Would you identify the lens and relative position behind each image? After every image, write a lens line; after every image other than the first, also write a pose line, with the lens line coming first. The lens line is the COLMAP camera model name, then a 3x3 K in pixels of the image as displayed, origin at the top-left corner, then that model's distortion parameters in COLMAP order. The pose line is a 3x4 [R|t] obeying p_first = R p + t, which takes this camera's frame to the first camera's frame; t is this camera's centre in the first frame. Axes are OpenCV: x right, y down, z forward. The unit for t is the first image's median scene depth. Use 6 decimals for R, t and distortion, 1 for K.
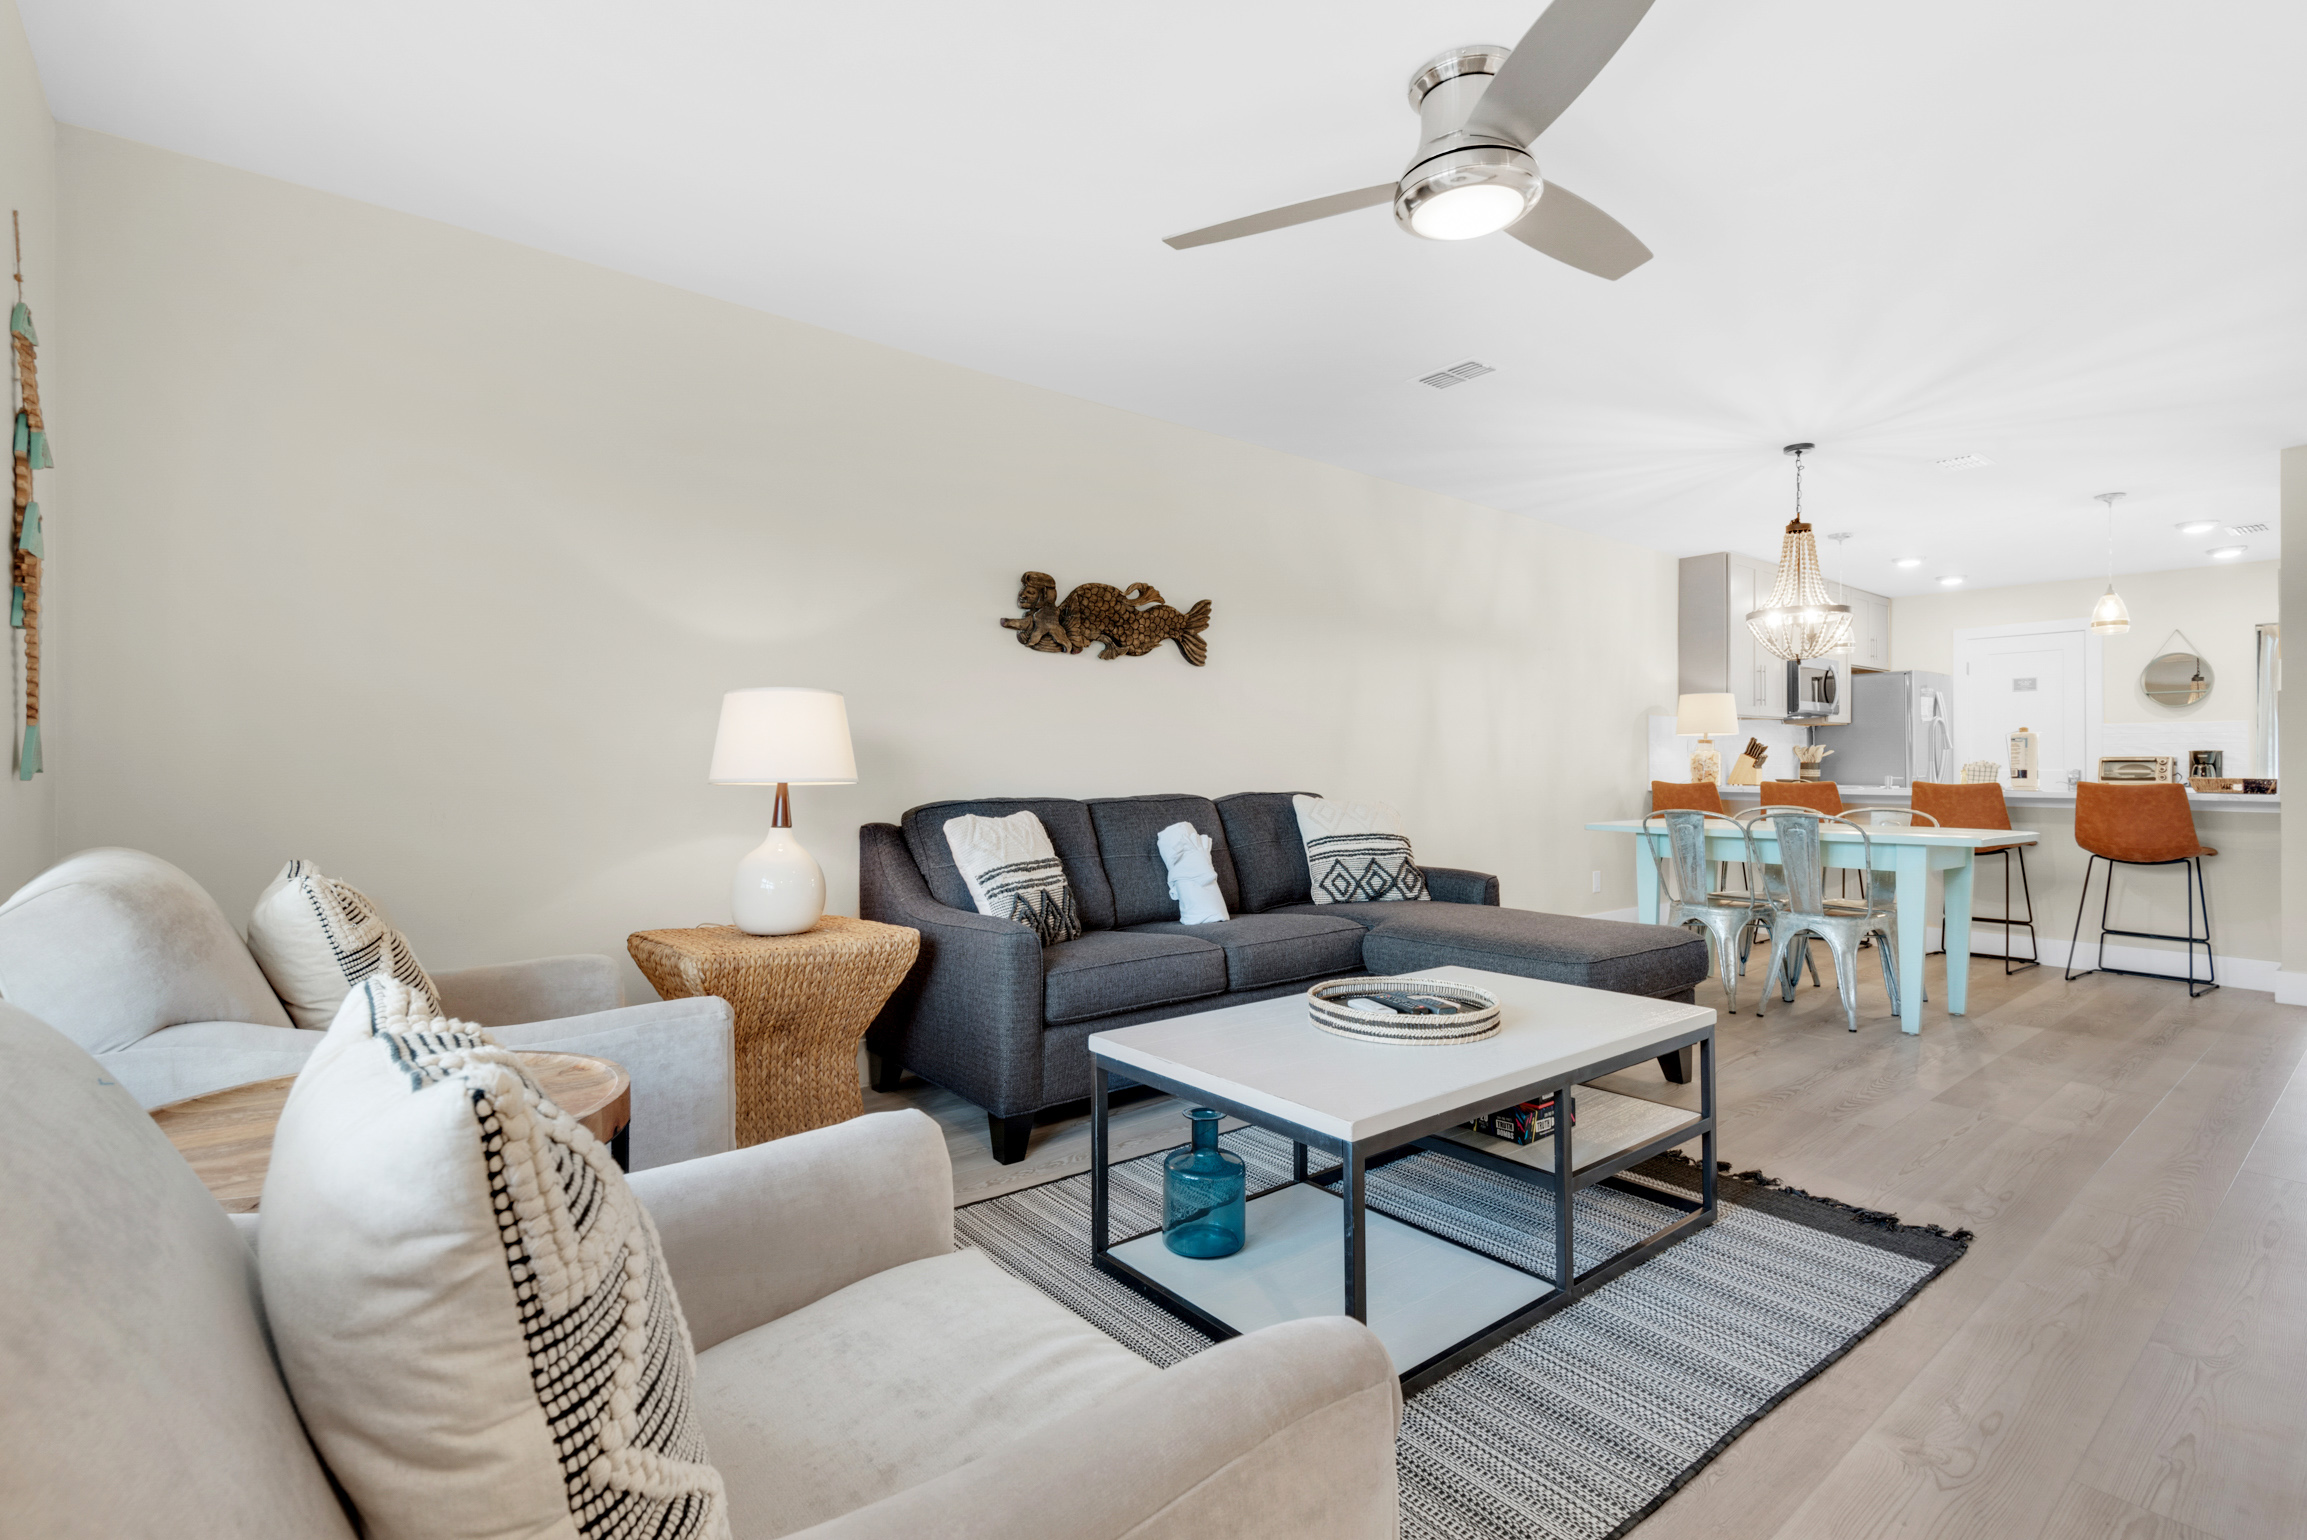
lens RADIAL K [[1075.8, 0, 1136.4], [0, 1075.8, 764.7], [0, 0, 1]] dist [0.010449, -0.008132]
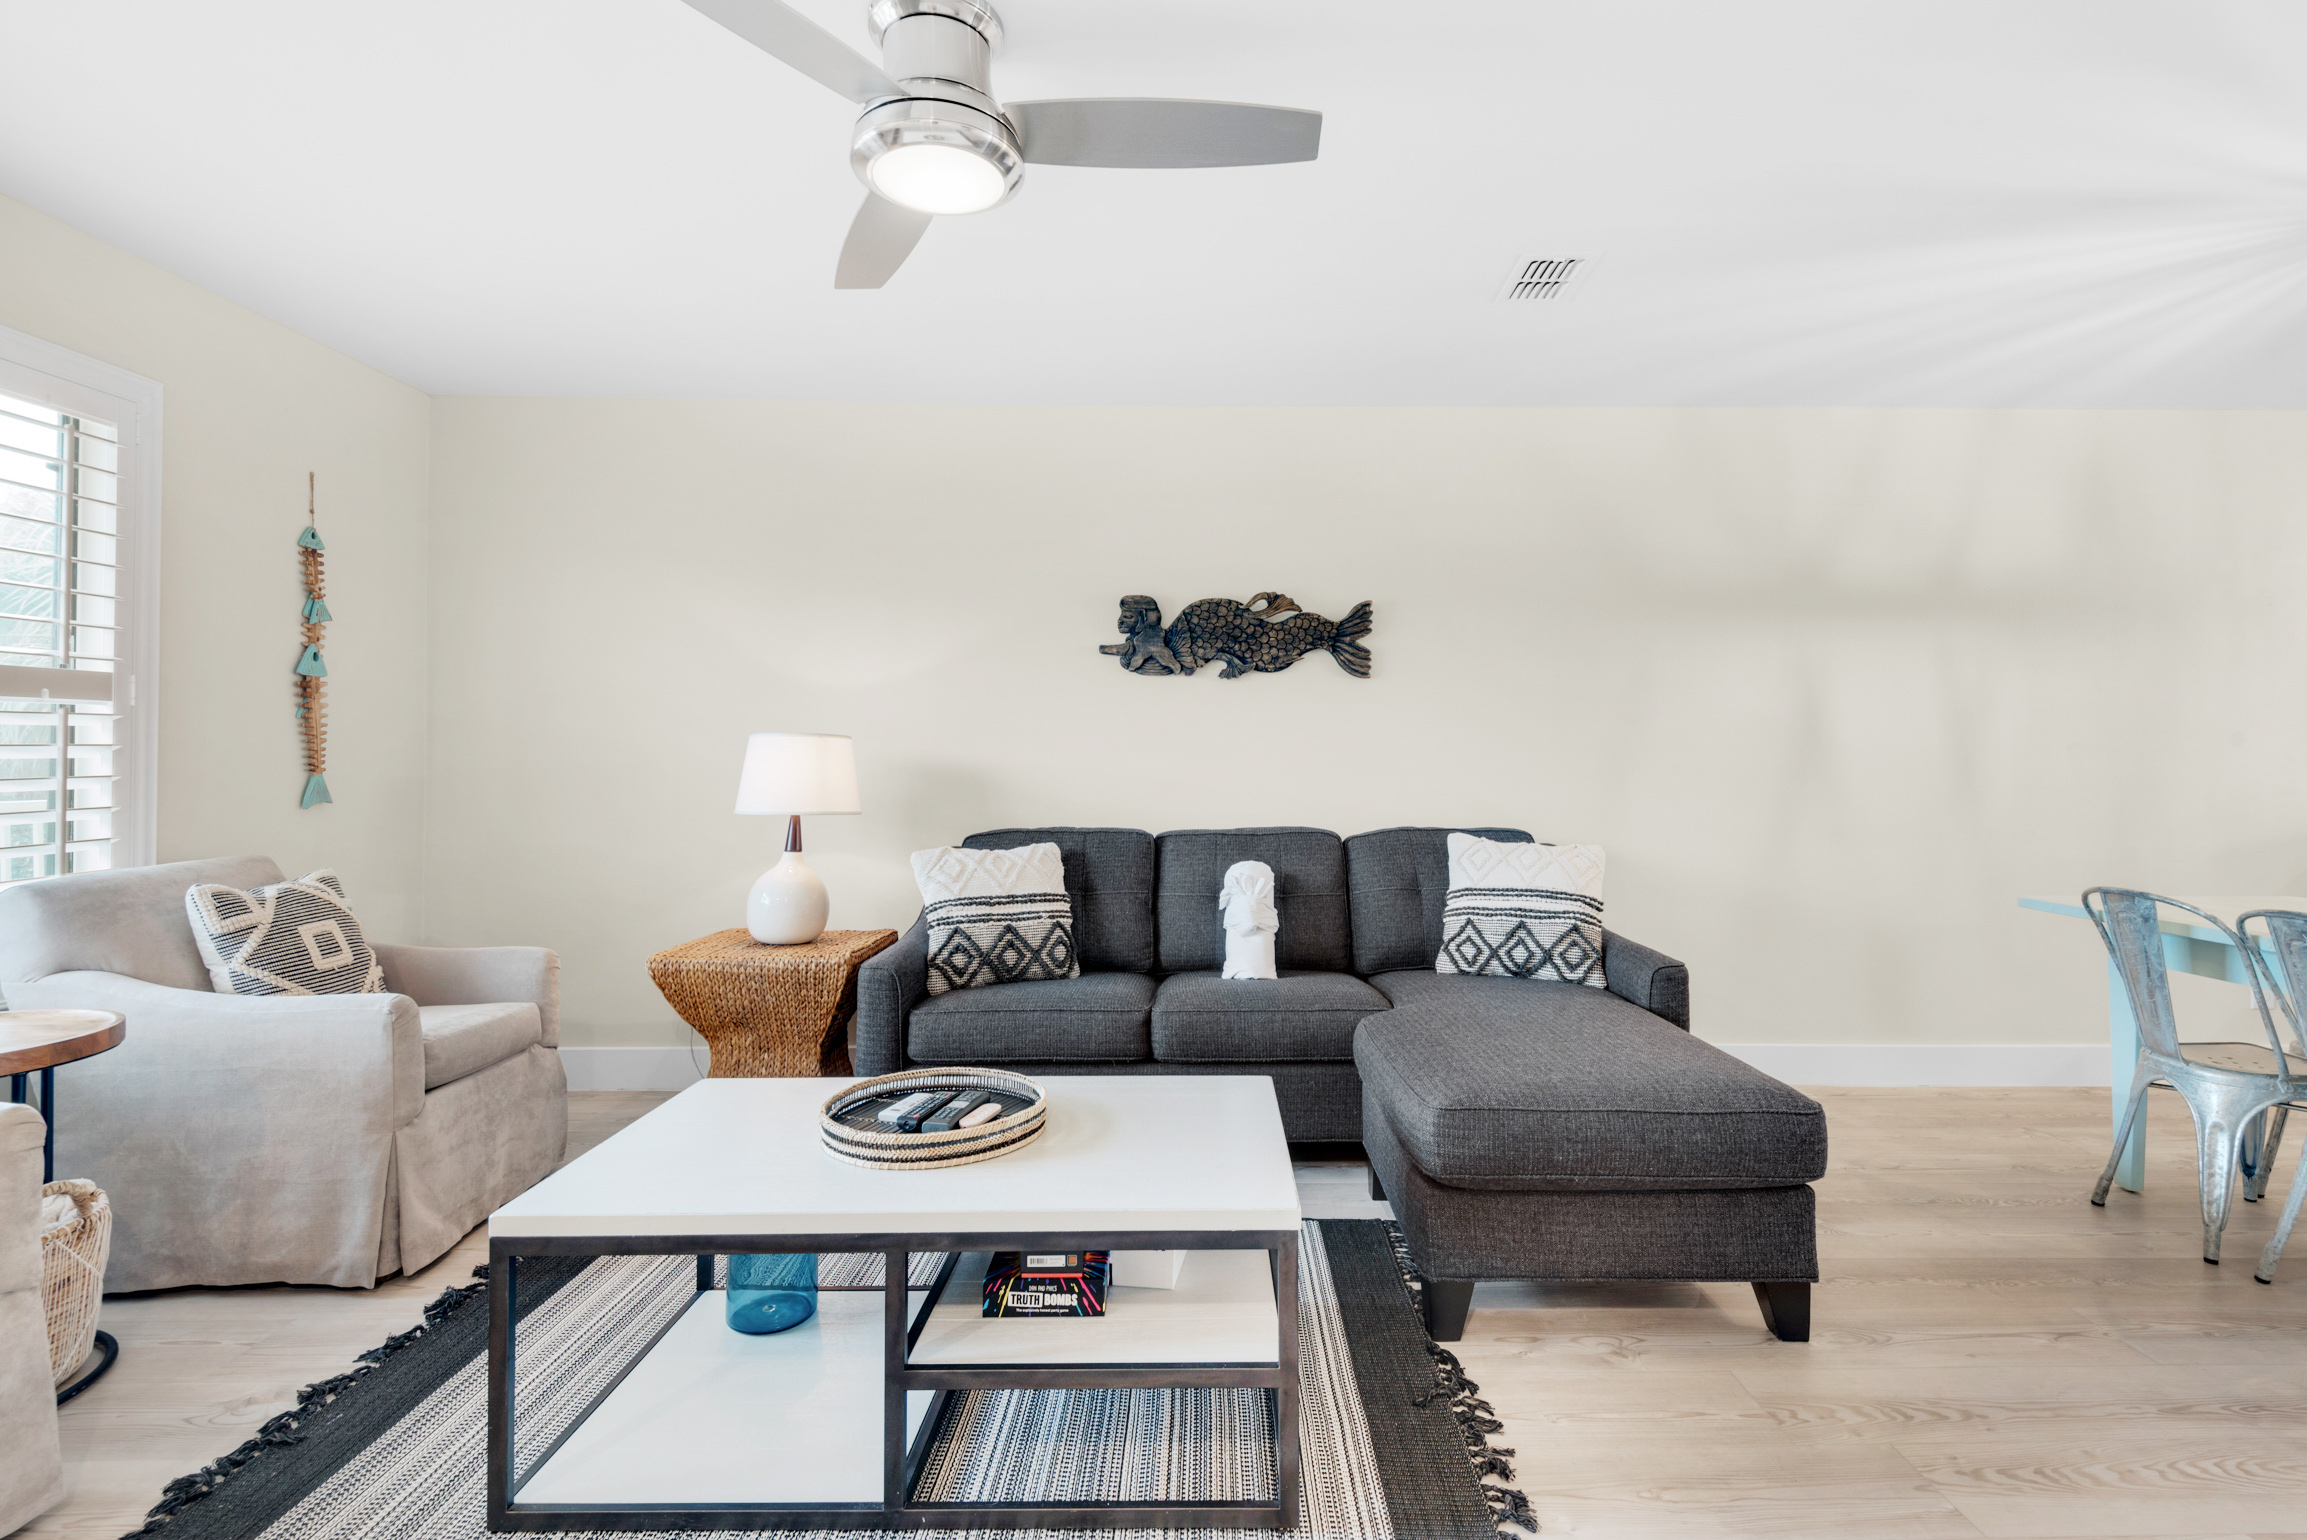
lens RADIAL K [[1075.8, 0, 1137.2], [0, 1075.8, 750.7], [0, 0, 1]] dist [0.010449, -0.008132]
pose [[0.783322, -0.002862, -0.621609, 0.481596], [0.000246, 0.999991, -0.004294, -0.031793], [0.621616, 0.003211, 0.783316, 0.225757]]
